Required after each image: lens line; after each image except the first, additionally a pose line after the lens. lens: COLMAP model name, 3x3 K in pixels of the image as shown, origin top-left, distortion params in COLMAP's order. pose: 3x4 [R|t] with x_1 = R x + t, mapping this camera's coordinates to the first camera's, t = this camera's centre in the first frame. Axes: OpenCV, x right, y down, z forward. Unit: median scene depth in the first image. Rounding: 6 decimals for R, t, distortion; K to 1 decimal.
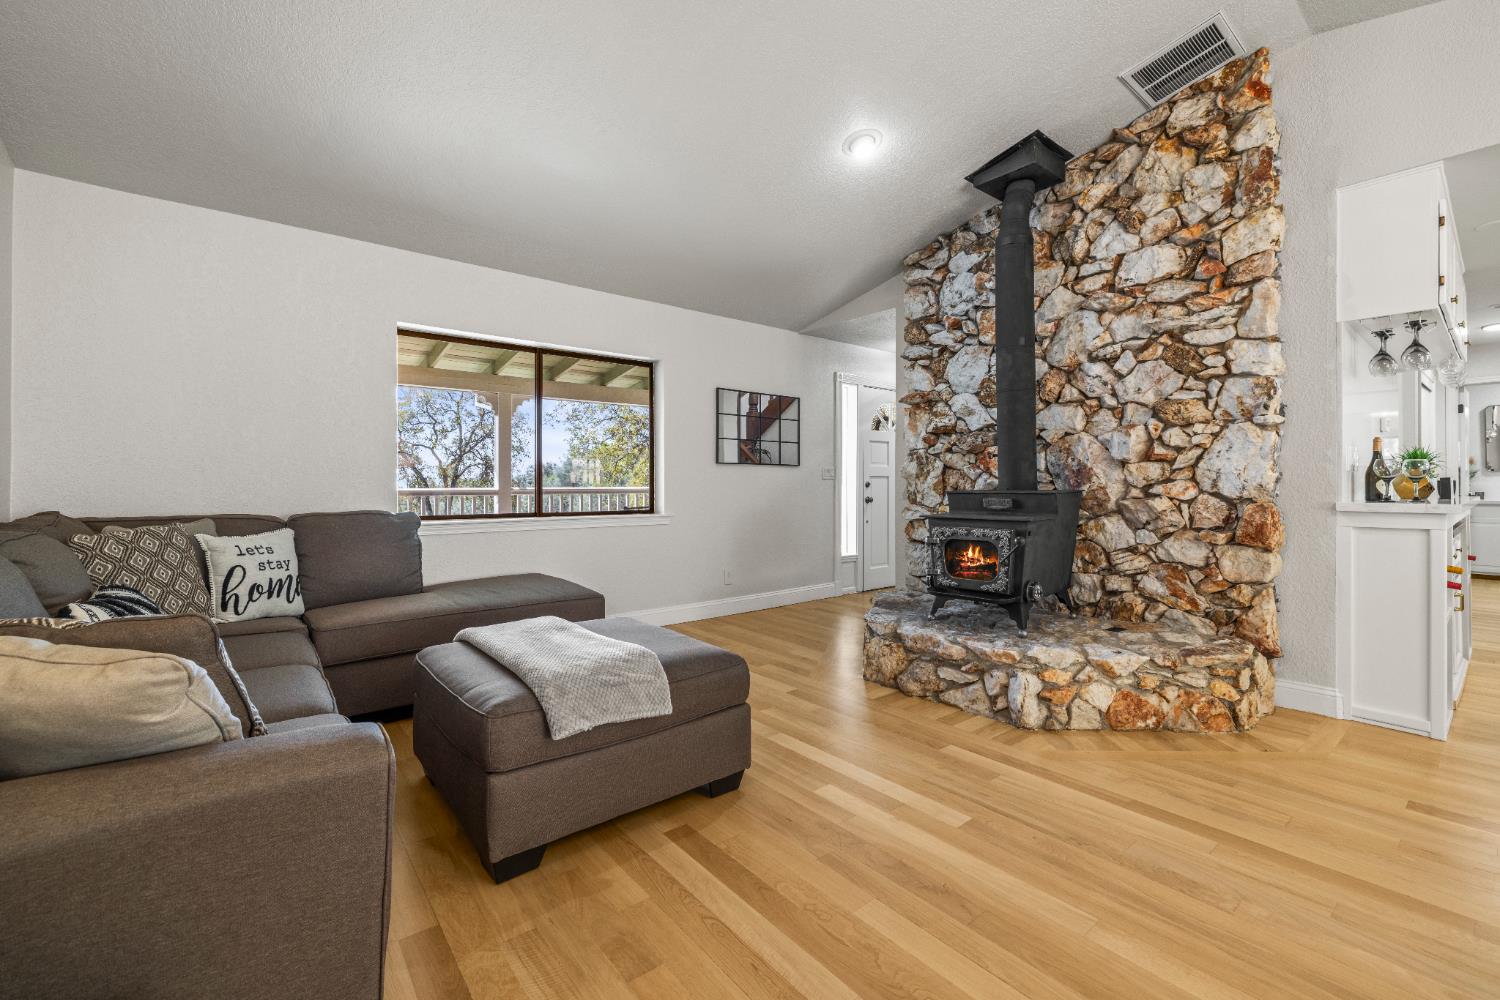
lens RADIAL K [[638.5, 0, 761.3], [0, 638.5, 494.3], [0, 0, 1]] dist [0.000229, -0.000326]
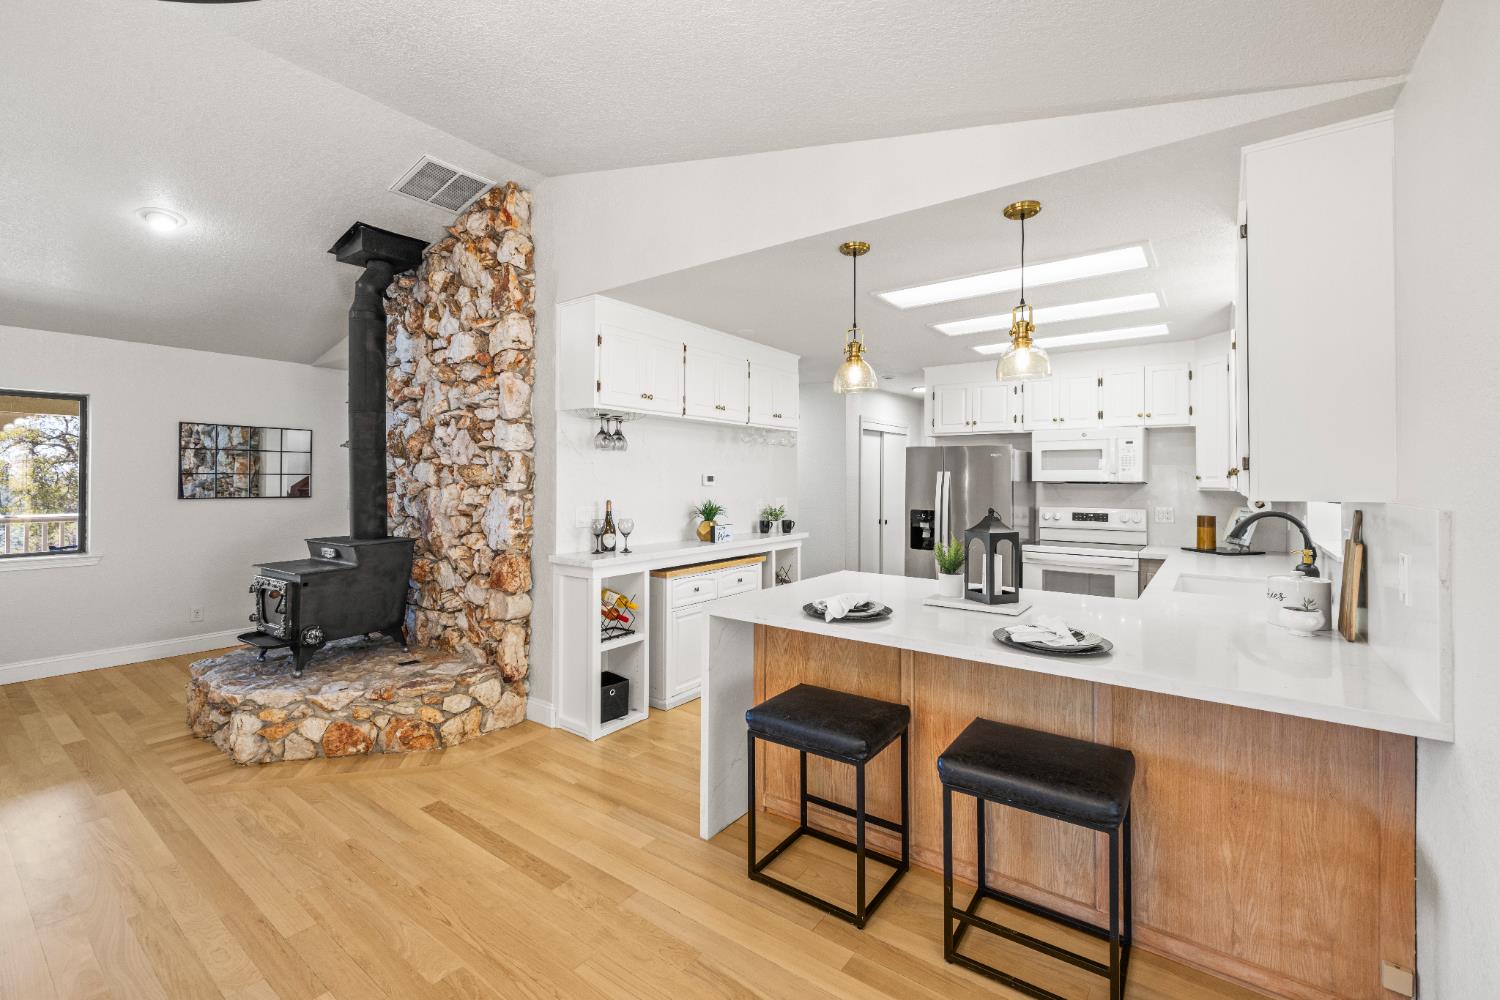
lens RADIAL K [[638.5, 0, 750.7], [0, 638.5, 490.5], [0, 0, 1]] dist [0.000229, -0.000326]
pose [[0.967685, 0.002056, 0.252153, 0.921010], [-0.001869, 0.999998, -0.000981, -0.108153], [-0.252154, 0.000478, 0.967687, -0.296648]]
